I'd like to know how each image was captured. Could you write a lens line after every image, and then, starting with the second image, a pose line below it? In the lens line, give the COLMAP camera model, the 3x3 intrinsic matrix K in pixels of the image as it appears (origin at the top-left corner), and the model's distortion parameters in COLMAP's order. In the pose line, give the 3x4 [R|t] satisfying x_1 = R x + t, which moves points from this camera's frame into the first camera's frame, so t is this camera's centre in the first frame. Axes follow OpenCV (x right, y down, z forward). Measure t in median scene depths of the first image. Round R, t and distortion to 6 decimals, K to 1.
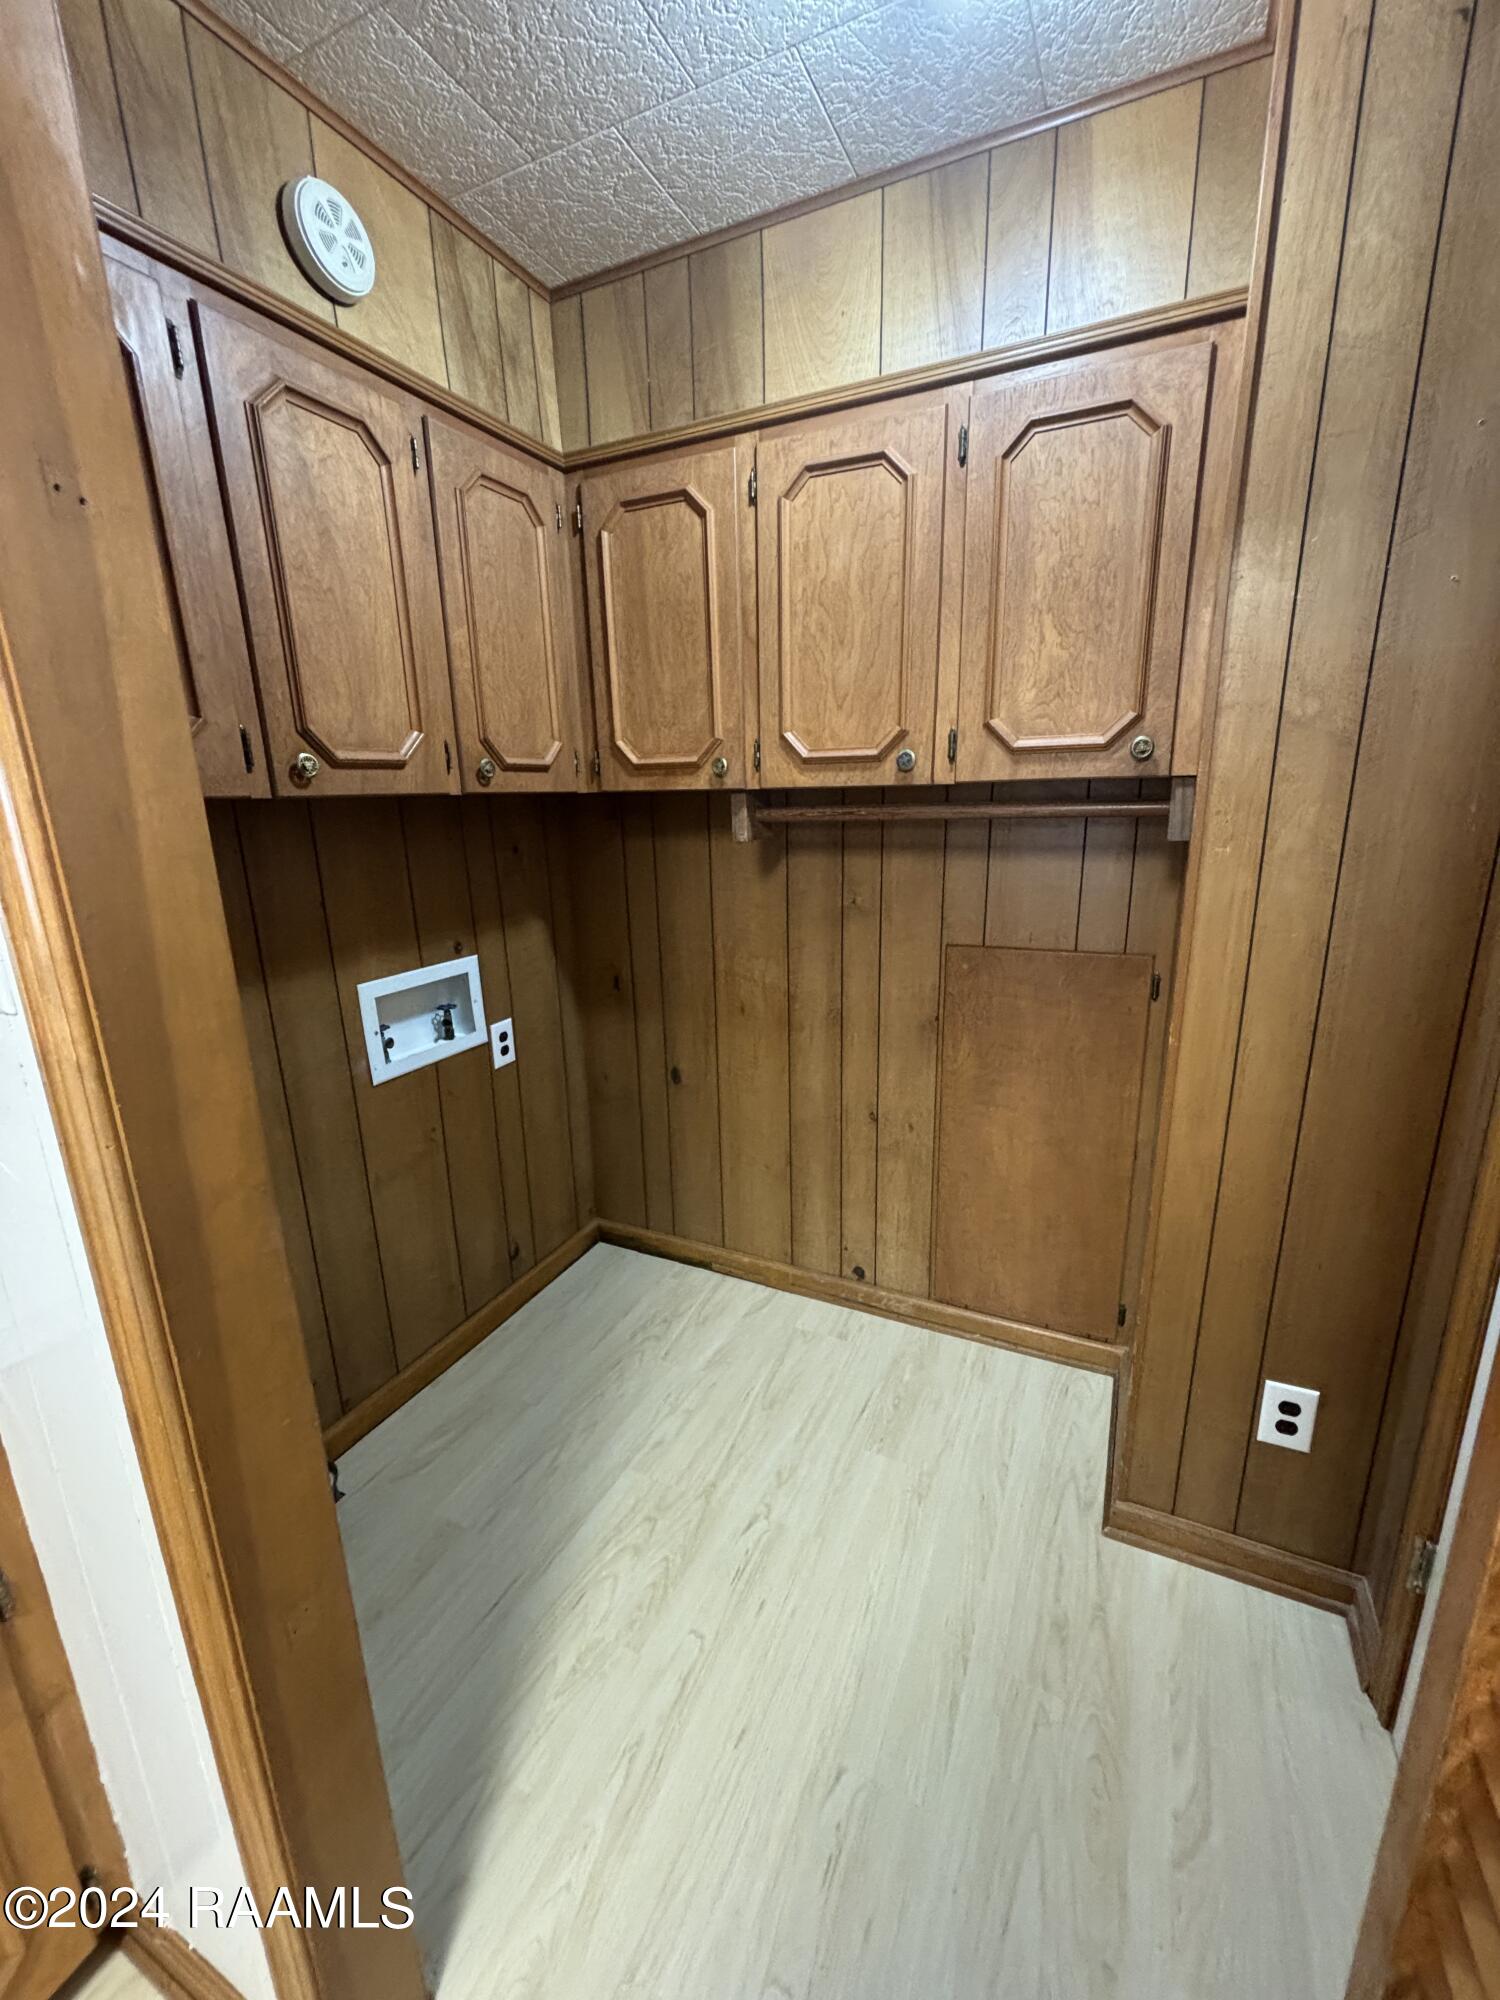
lens RADIAL K [[799.6, 0, 774.7], [0, 799.6, 990.9], [0, 0, 1]] dist [0.000179, 0.000024]
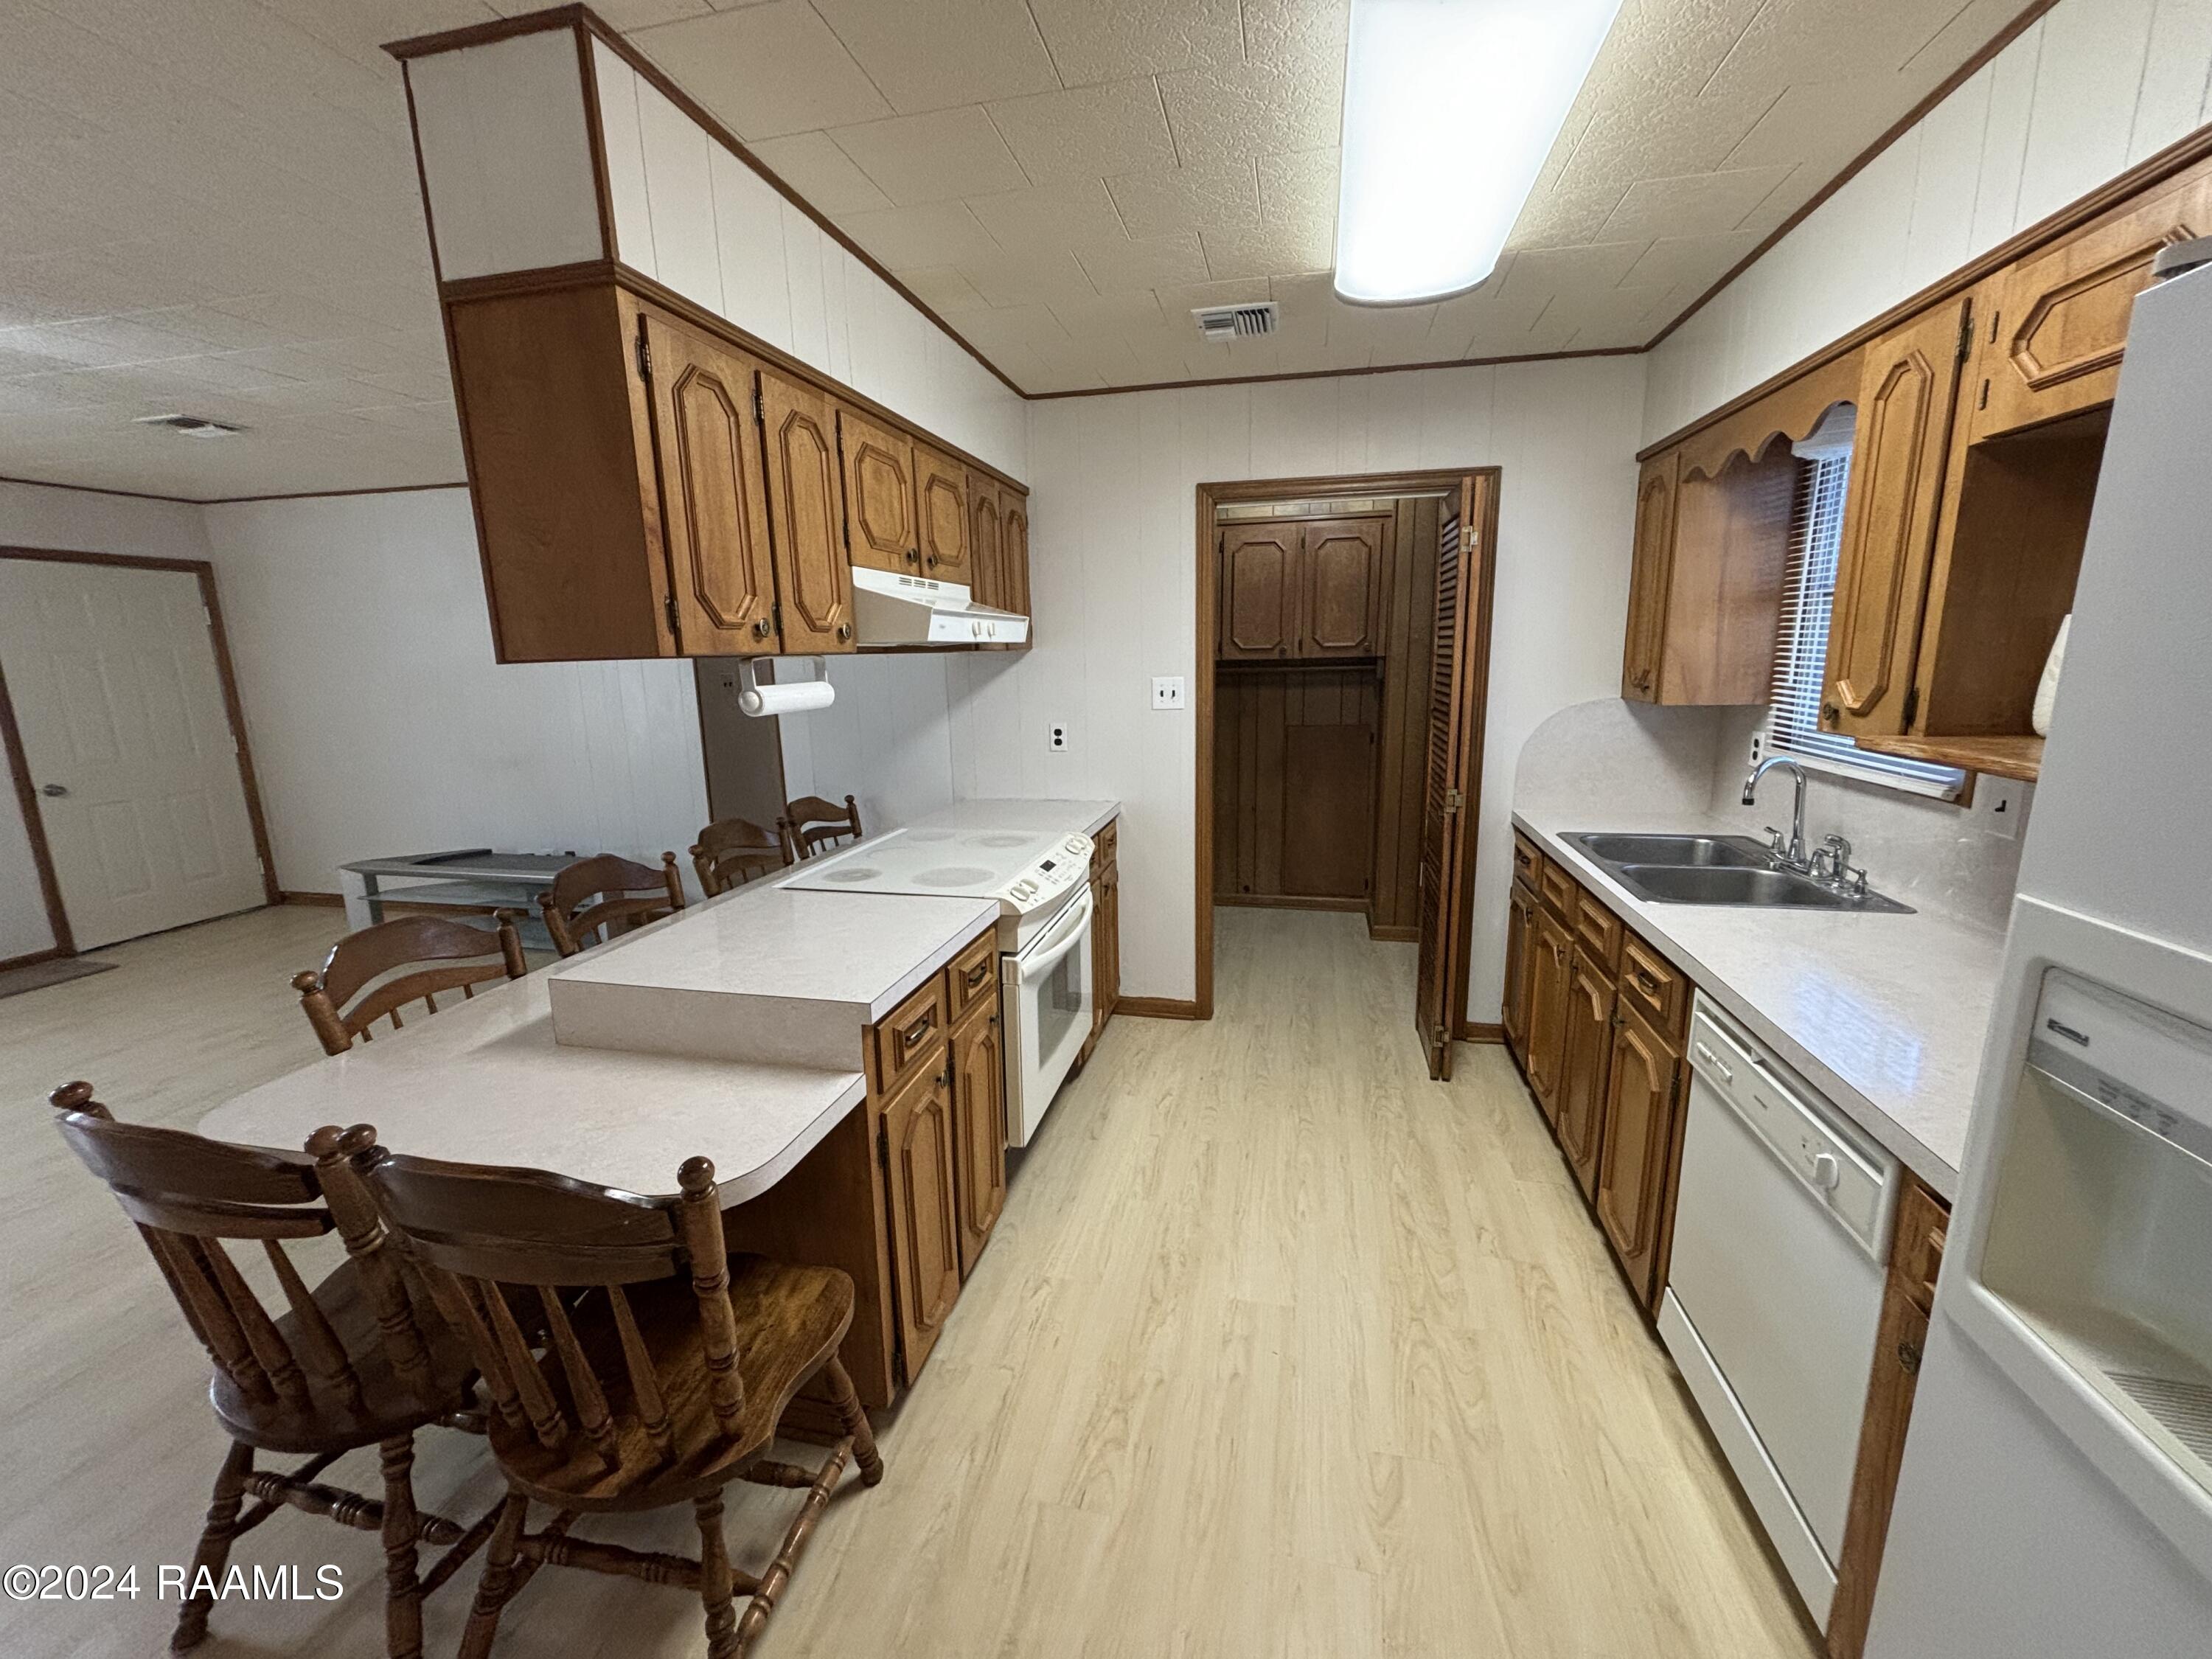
lens RADIAL K [[884.4, 0, 1106.0], [0, 884.4, 829.5], [0, 0, 1]] dist [0.000179, 0.000024]
pose [[0.966136, -0.035835, 0.255532, -1.180658], [0.056092, 0.995795, -0.072429, 0.485563], [-0.251862, 0.084310, 0.964084, -1.632836]]
